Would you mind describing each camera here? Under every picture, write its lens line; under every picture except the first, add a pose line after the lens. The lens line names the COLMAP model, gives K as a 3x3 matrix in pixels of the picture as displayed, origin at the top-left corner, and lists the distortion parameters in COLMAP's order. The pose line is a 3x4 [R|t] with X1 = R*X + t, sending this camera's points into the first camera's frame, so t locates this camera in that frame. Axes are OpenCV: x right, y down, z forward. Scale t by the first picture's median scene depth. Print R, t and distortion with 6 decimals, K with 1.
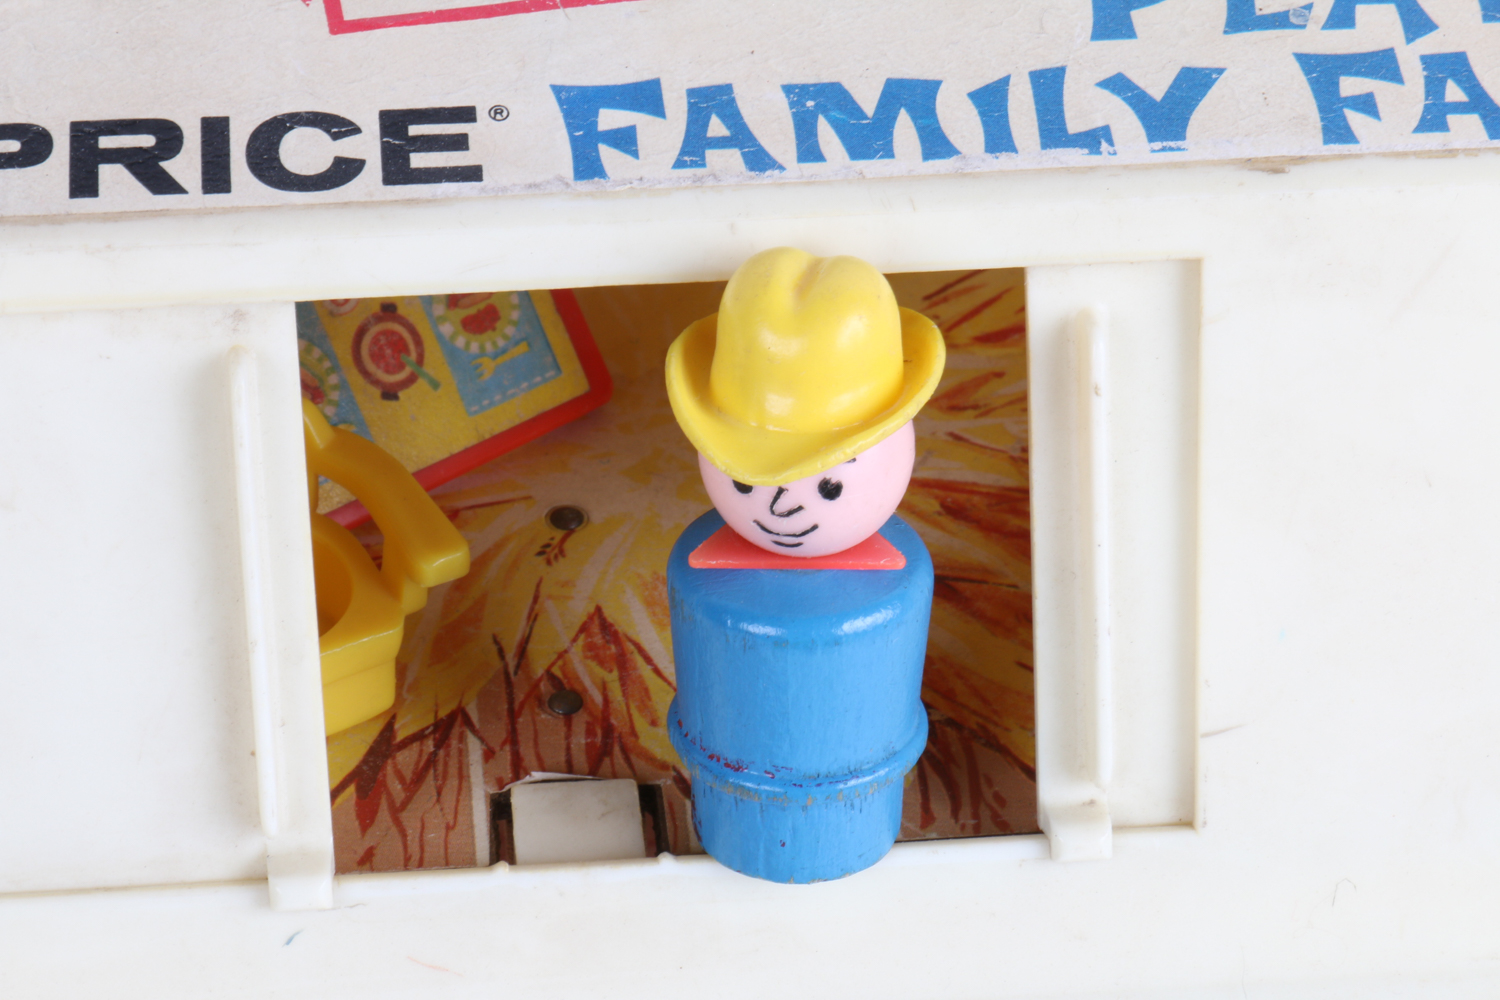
lens RADIAL K [[4356.2, 0, 780.3], [0, 4356.2, 499.1], [0, 0, 1]] dist [0.067589, 0.000000]
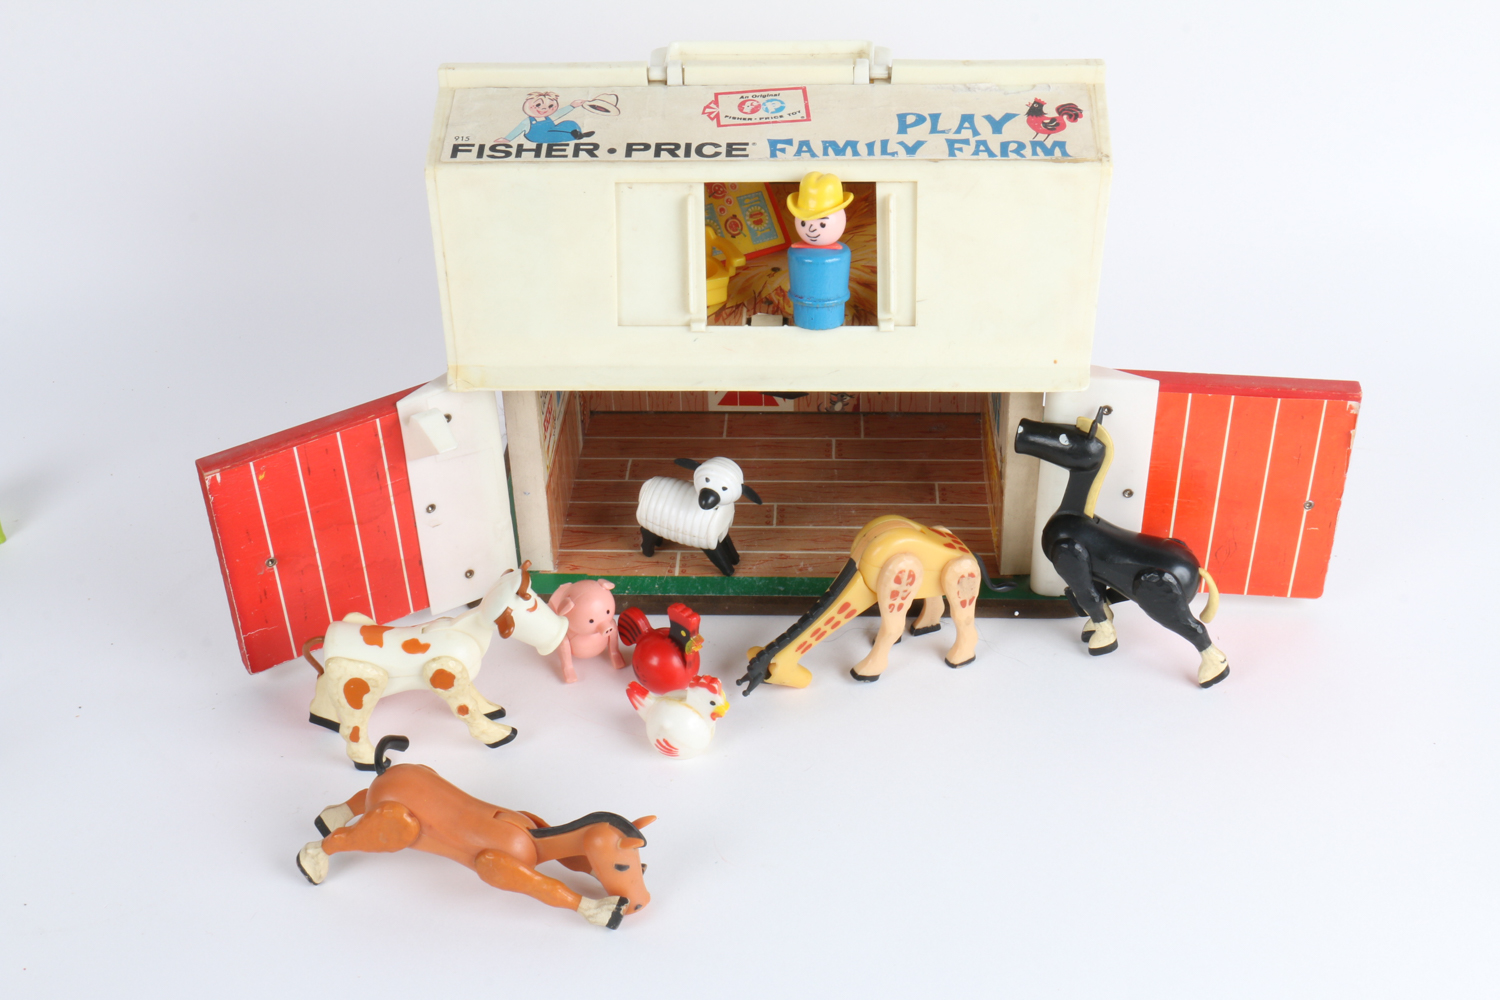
lens RADIAL K [[1926.3, 0, 746.1], [0, 1926.3, 493.8], [0, 0, 1]] dist [-0.078514, 0.000000]
pose [[0.988499, 0.046863, -0.143784, 0.213009], [-0.059612, 0.994538, -0.085680, 0.411328], [0.138984, 0.093265, 0.985893, -0.819608]]
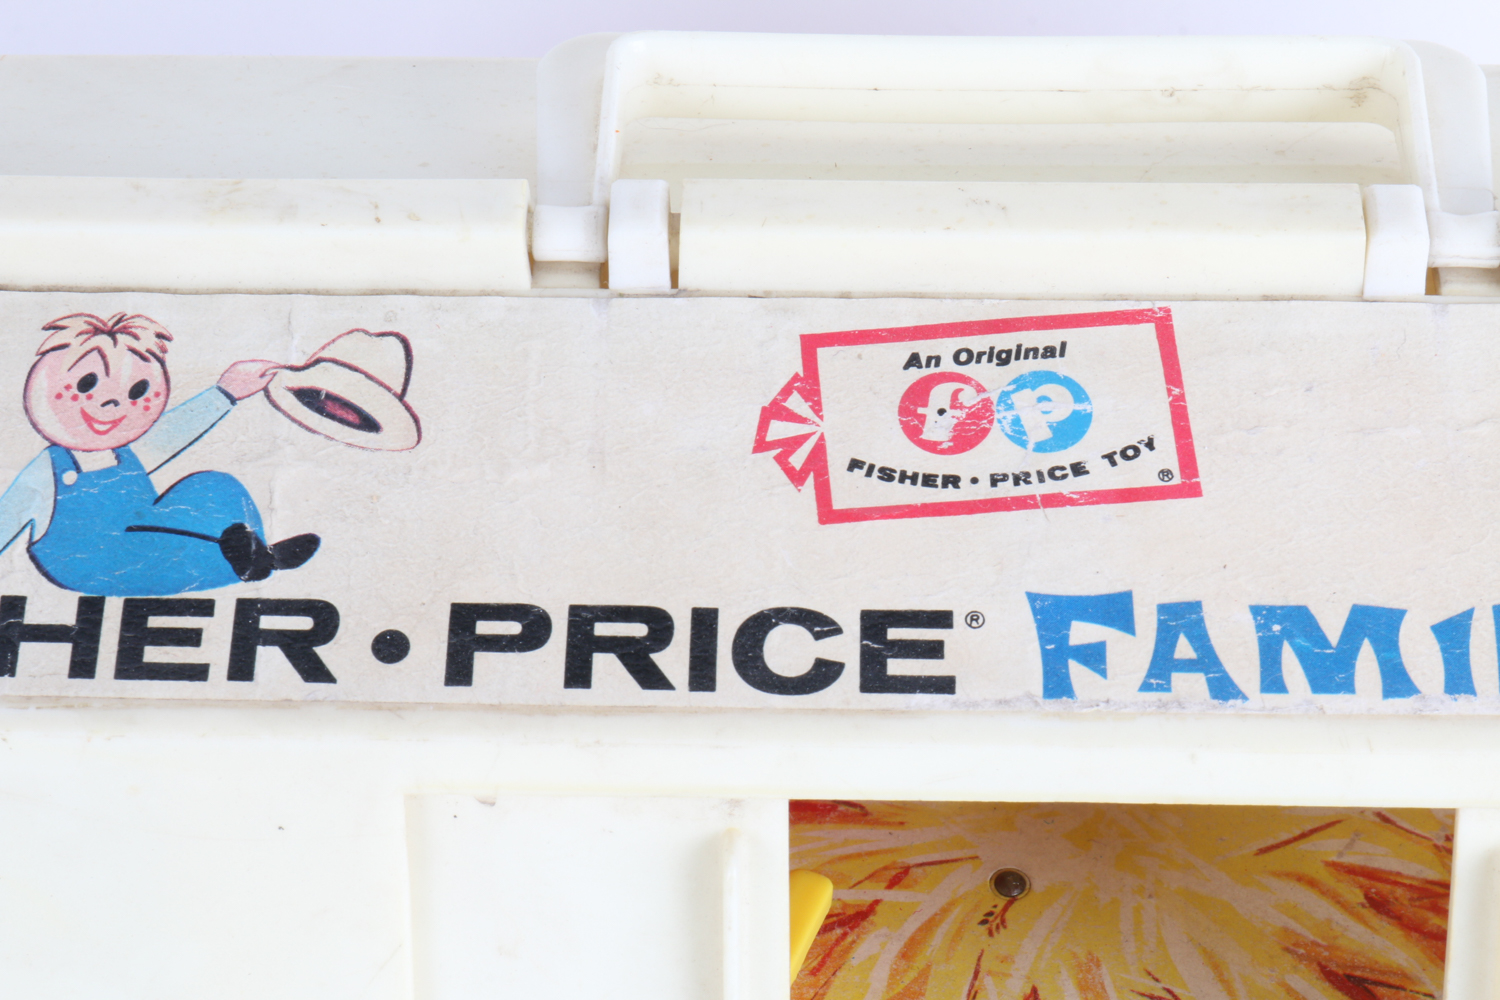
lens RADIAL K [[3688.4, 0, 748.6], [0, 3688.4, 504.1], [0, 0, 1]] dist [0.003363, 0.000000]
pose [[0.991649, 0.070982, -0.107675, -0.025072], [-0.060919, 0.993704, 0.094031, -0.194326], [0.113672, -0.086687, 0.989729, 0.123632]]
